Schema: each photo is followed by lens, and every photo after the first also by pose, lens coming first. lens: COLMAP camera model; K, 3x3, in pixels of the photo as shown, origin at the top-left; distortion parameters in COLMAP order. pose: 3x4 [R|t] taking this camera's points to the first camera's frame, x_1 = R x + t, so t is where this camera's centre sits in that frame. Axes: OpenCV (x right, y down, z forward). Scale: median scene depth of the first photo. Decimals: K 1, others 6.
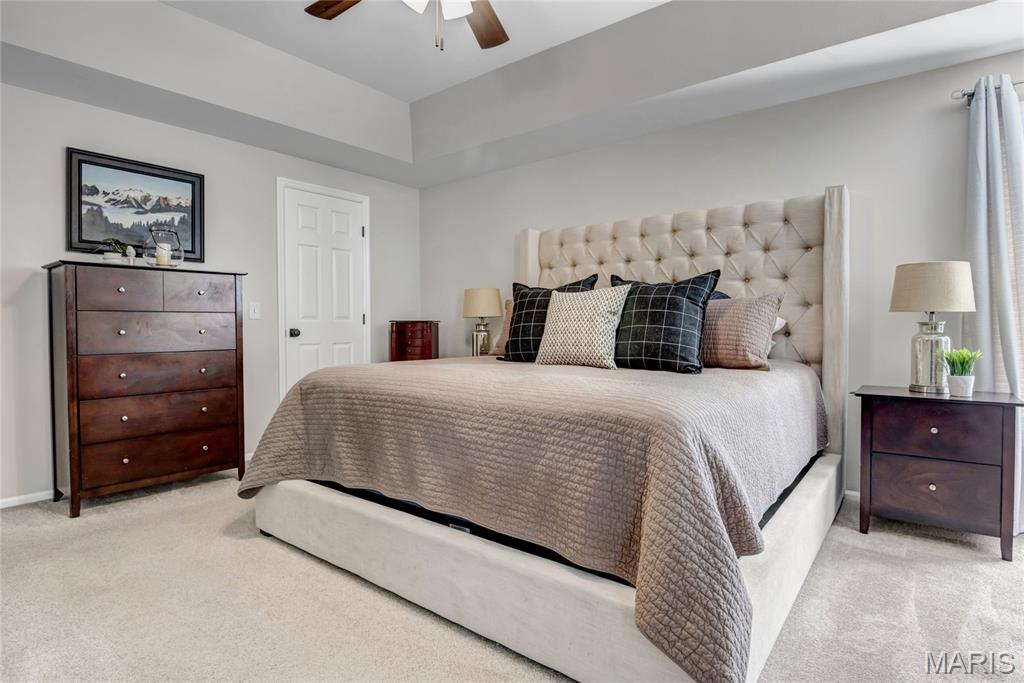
lens RADIAL K [[556.8, 0, 512.1], [0, 556.8, 326.2], [0, 0, 1]] dist [0.000466, -0.000117]
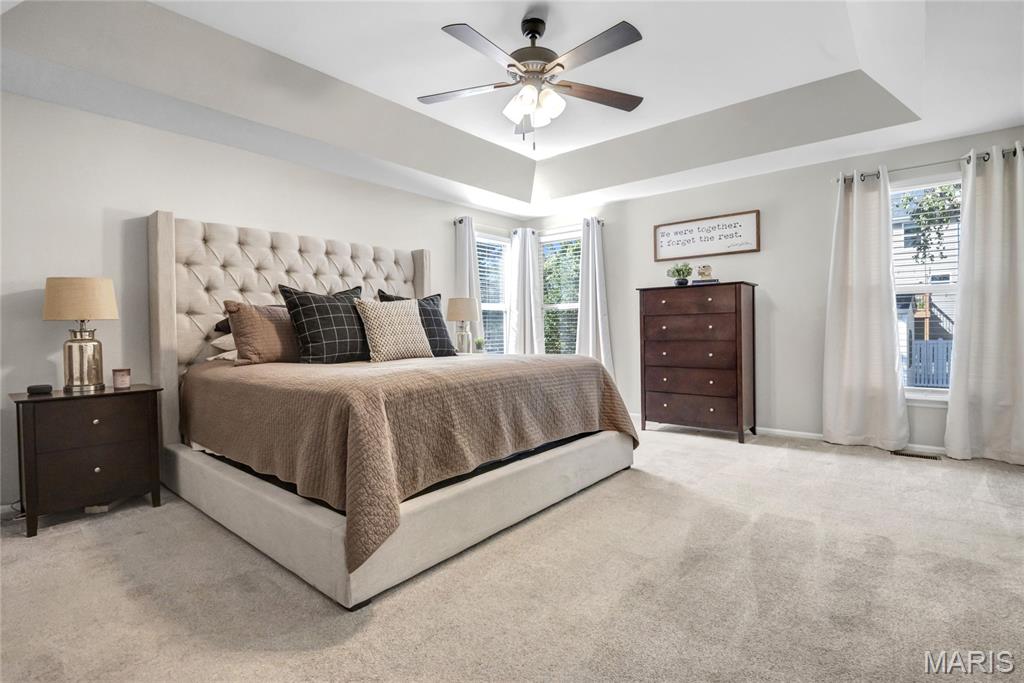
lens RADIAL K [[469.4, 0, 512.0], [0, 469.4, 341.5], [0, 0, 1]] dist [-0.000781, -0.000075]
pose [[0.016994, -0.035839, 0.999213, -0.724513], [0.013765, 0.999271, 0.035607, -0.004292], [-0.999761, 0.013149, 0.017475, 0.527279]]
